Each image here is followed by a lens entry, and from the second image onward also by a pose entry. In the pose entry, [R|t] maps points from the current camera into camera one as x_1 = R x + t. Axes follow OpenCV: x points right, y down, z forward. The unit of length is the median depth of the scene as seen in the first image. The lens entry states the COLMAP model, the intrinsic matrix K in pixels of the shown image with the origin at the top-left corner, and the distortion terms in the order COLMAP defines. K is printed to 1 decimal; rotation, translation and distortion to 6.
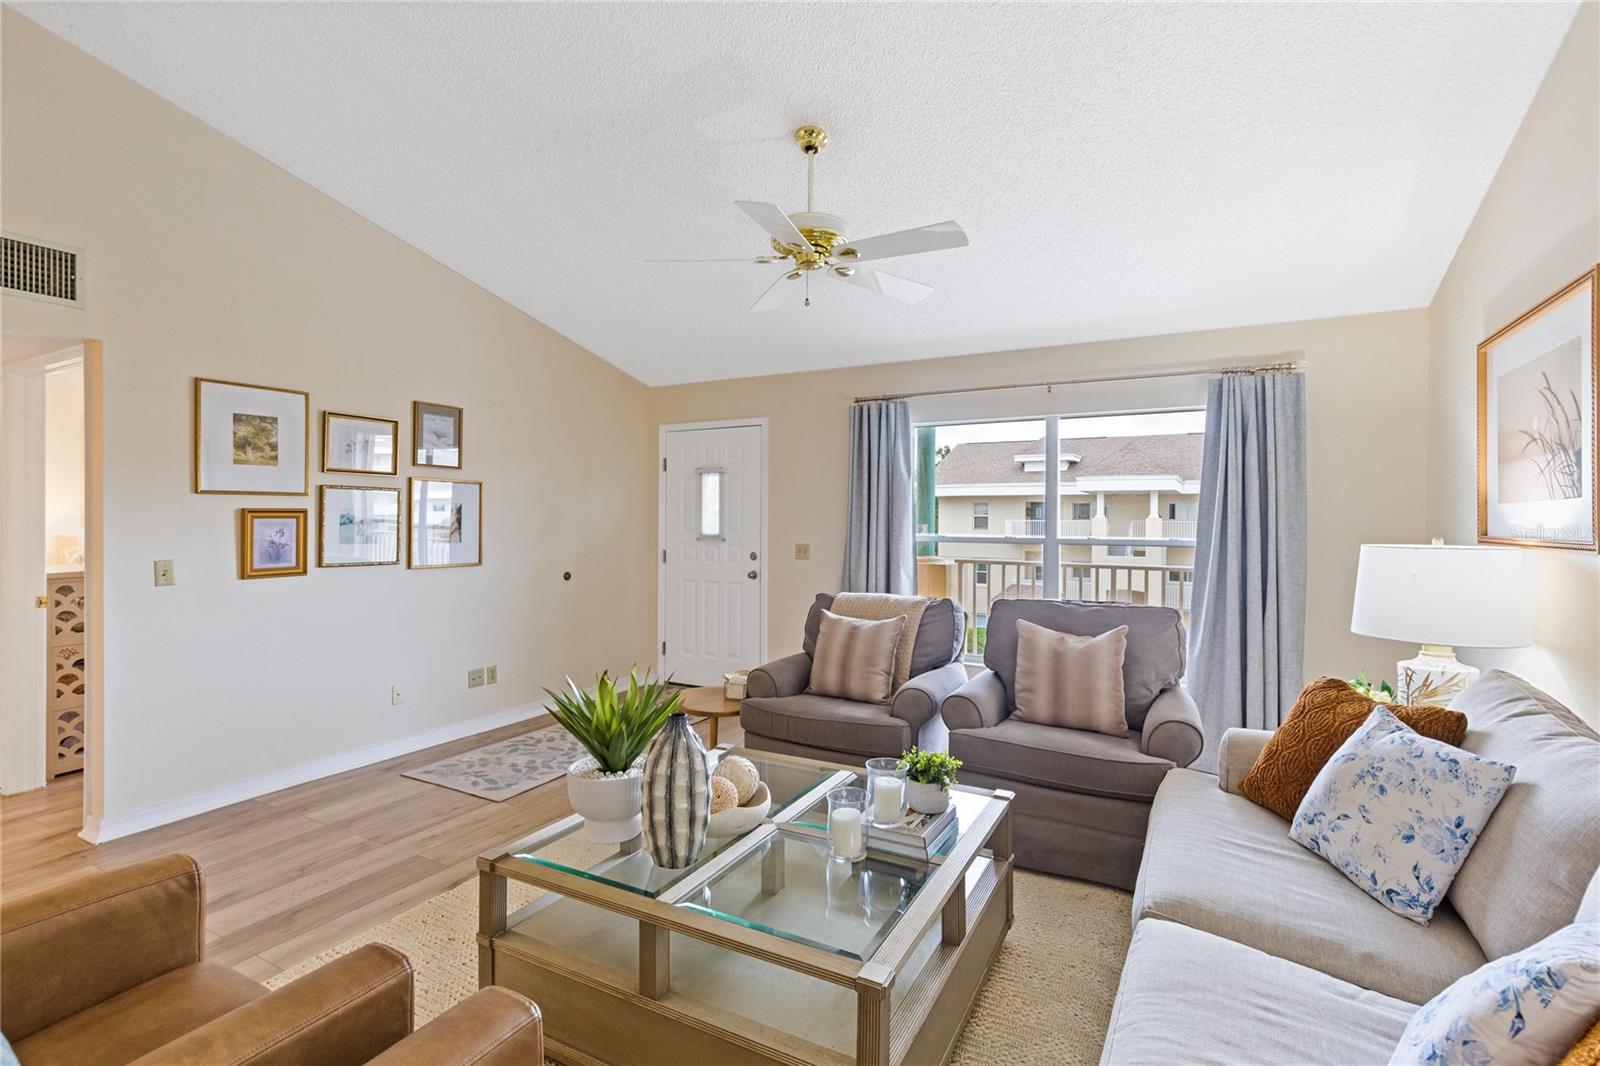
lens RADIAL K [[737.1, 0, 808.8], [0, 737.1, 521.7], [0, 0, 1]] dist [-0.000786, -0.000377]
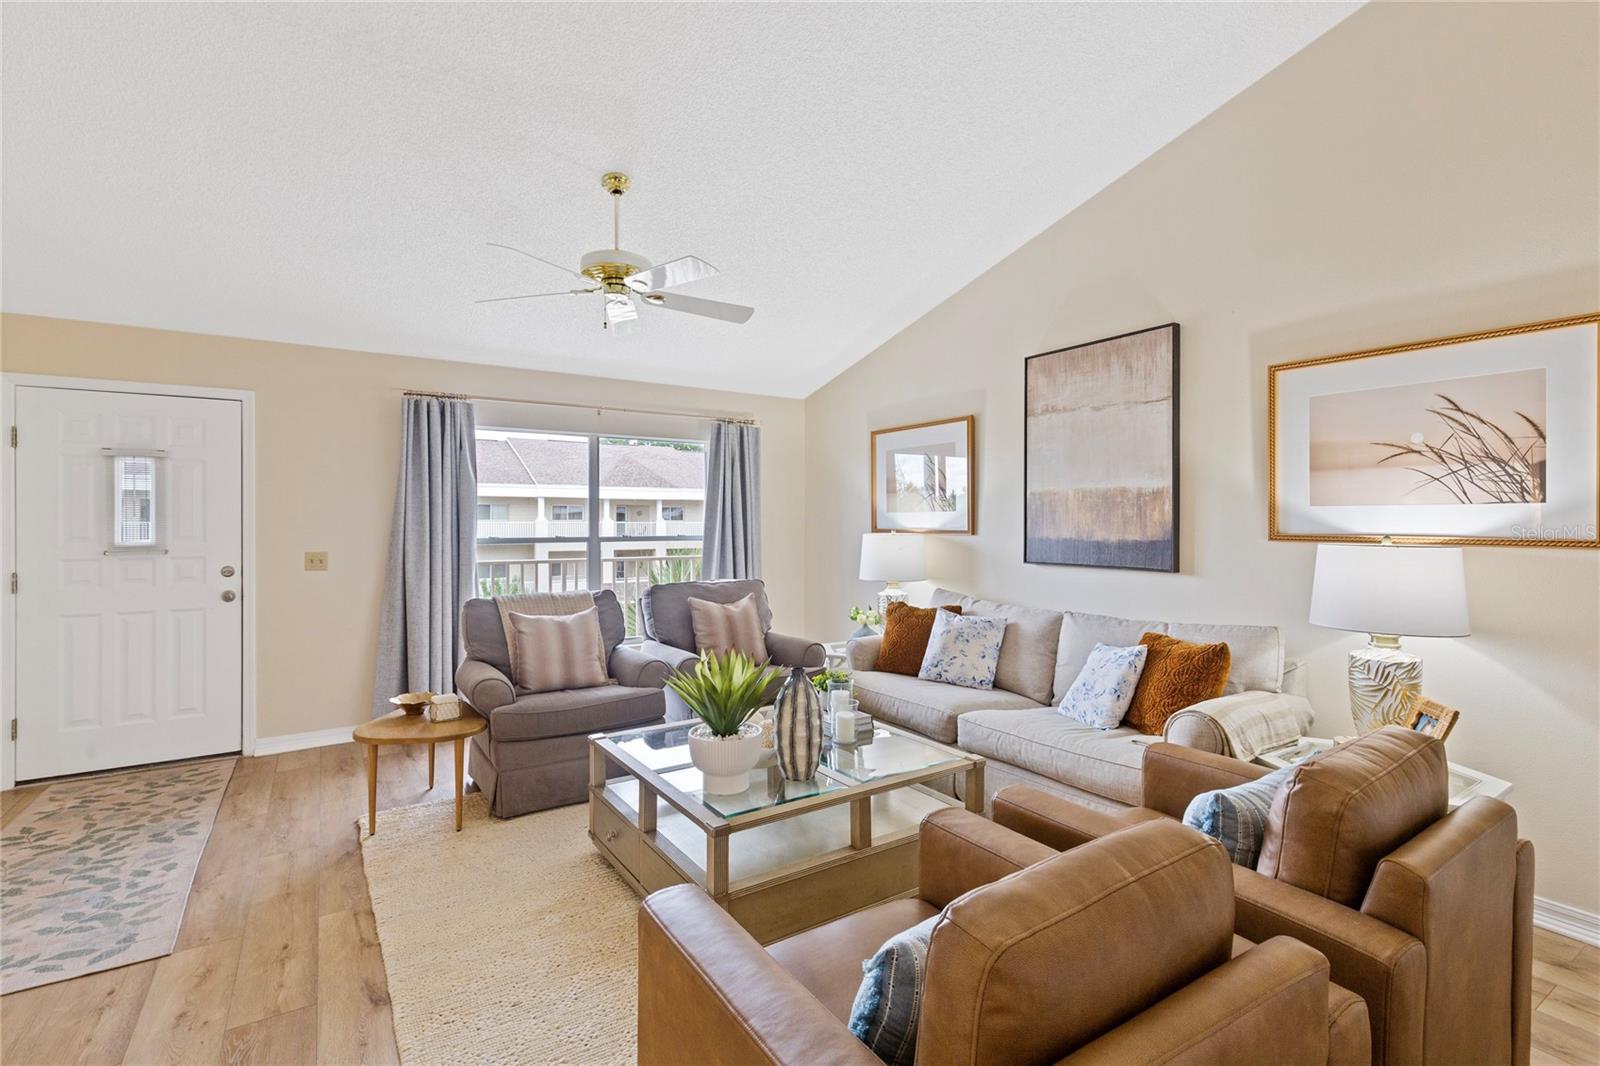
lens RADIAL K [[731.0, 0, 801.2], [0, 731.0, 519.7], [0, 0, 1]] dist [0.001209, -0.001066]
pose [[0.481516, -0.004609, 0.876425, -0.687725], [0.006819, 0.999976, 0.001512, -0.005812], [-0.876411, 0.005248, 0.481535, 0.178976]]
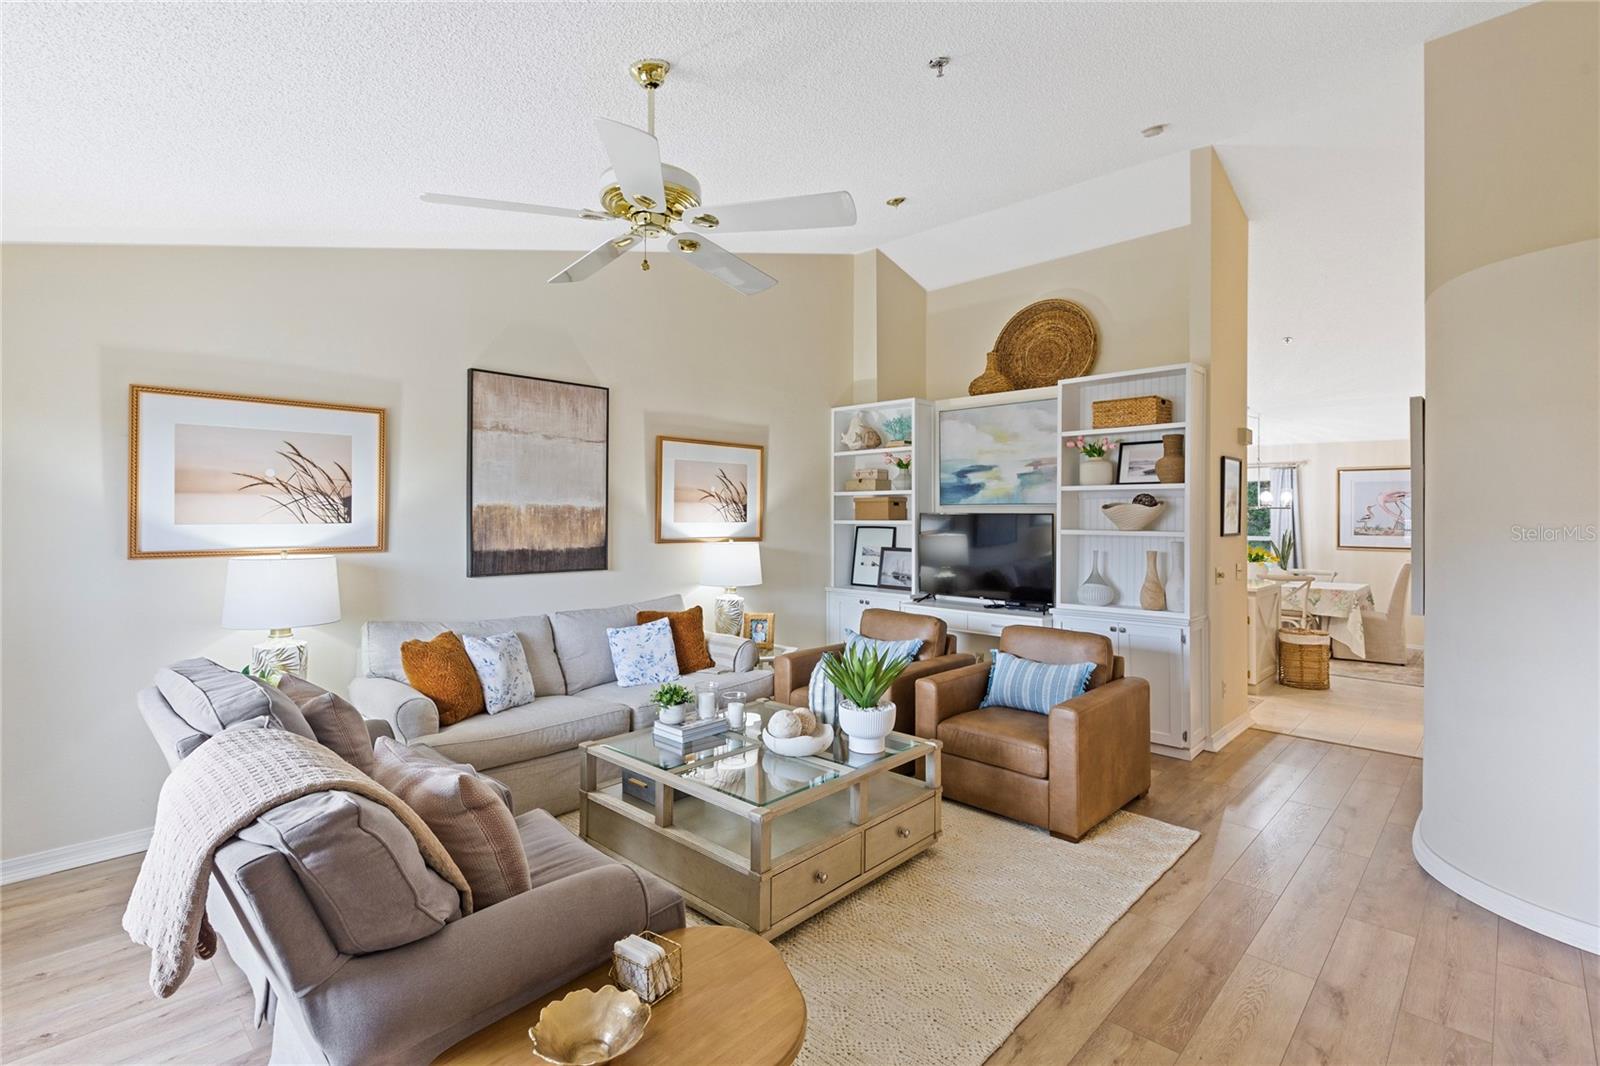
lens RADIAL K [[748.0, 0, 789.7], [0, 748.0, 507.7], [0, 0, 1]] dist [0.001162, -0.000233]
pose [[-0.961568, -0.005898, 0.274502, -0.298005], [-0.007552, 0.999959, -0.004967, -0.038955], [-0.274462, -0.006849, -0.961574, 1.416798]]
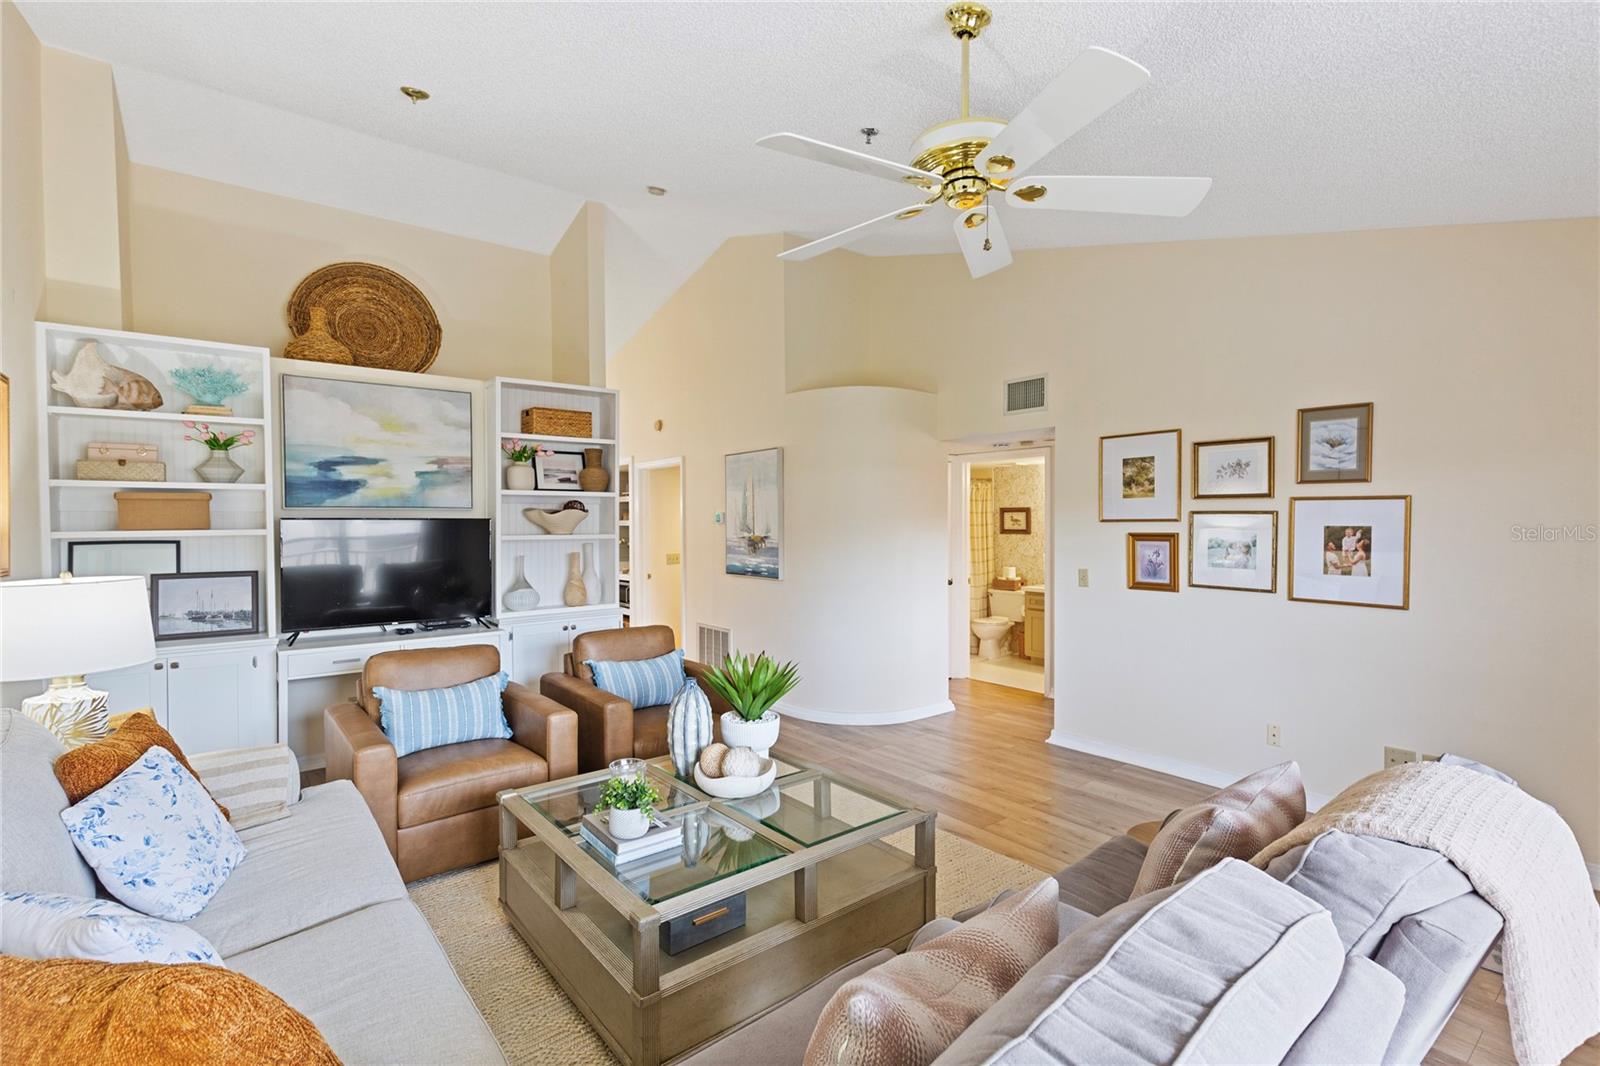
lens RADIAL K [[734.7, 0, 800.0], [0, 734.7, 533.0], [0, 0, 1]] dist [-0.000267, -0.000401]
pose [[-0.392701, 0.011052, -0.919600, 0.584718], [-0.002306, 0.999913, 0.013002, -0.031371], [0.919663, 0.007226, -0.392641, 0.929204]]
